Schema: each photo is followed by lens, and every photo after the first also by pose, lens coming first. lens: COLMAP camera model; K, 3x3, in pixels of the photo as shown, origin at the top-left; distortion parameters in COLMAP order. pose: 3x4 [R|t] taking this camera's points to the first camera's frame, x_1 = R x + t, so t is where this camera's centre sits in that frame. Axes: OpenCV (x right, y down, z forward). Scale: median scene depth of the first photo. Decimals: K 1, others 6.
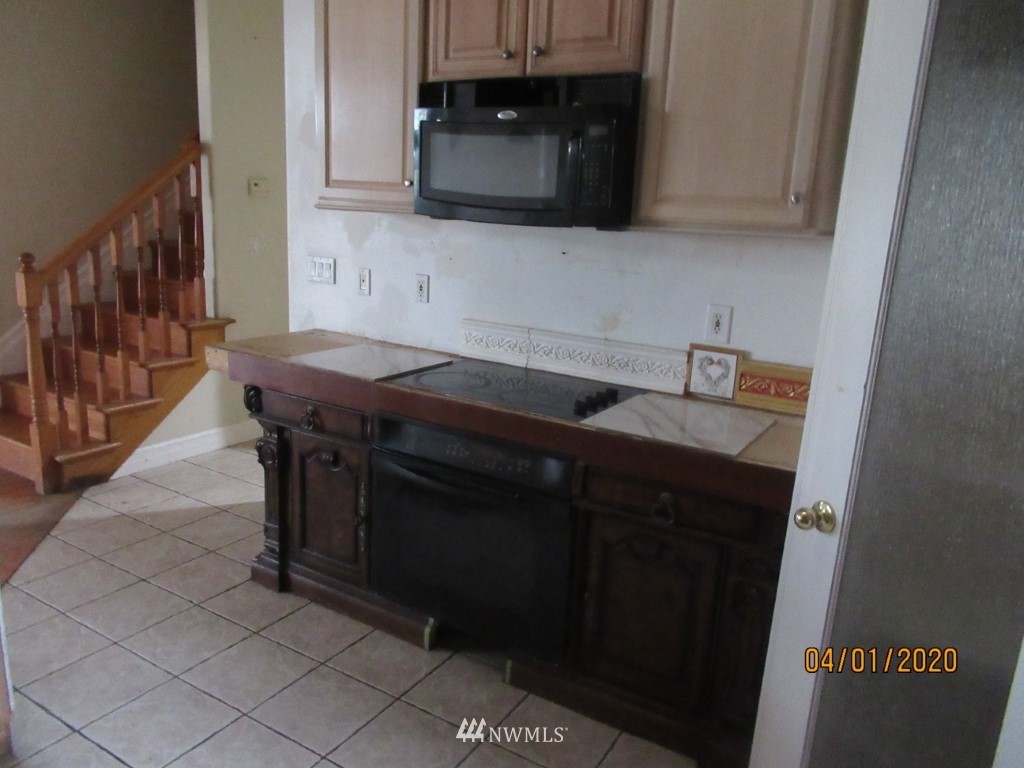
lens RADIAL K [[761.8, 0, 511.8], [0, 761.8, 383.0], [0, 0, 1]] dist [-0.006250, 0.000844]
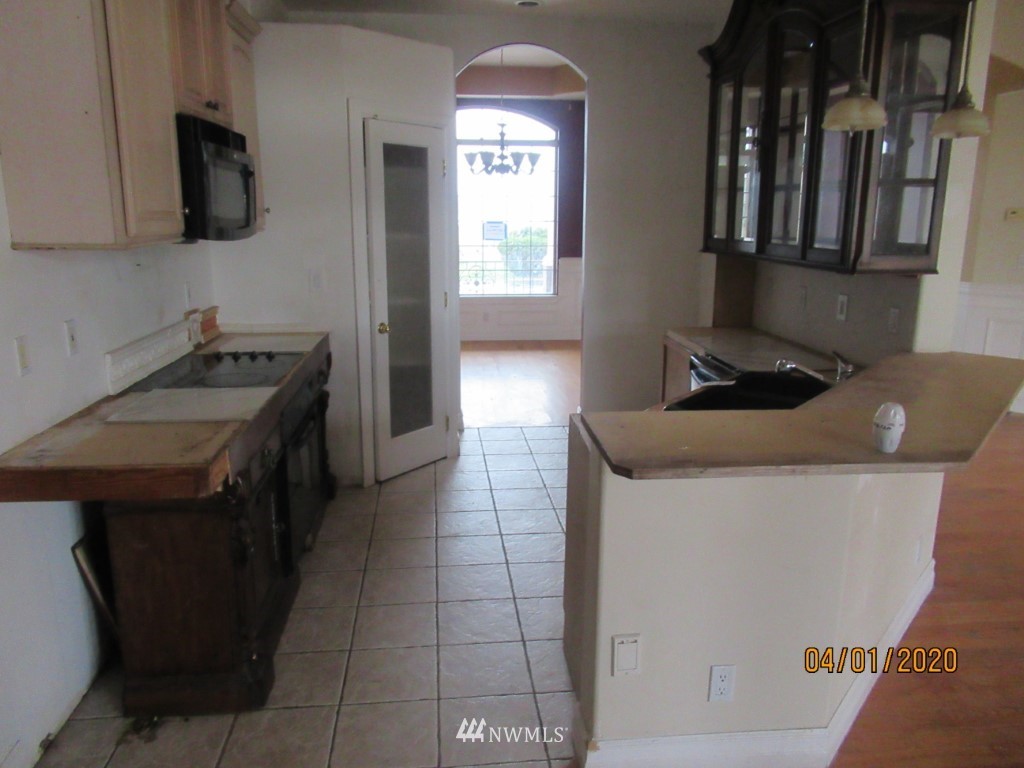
lens RADIAL K [[761.8, 0, 511.4], [0, 761.8, 382.4], [0, 0, 1]] dist [-0.006250, 0.000844]
pose [[-0.608160, -0.222224, 0.762075, -1.213746], [0.142370, 0.913916, 0.380117, -0.379664], [-0.780943, 0.339669, -0.524169, 1.284625]]
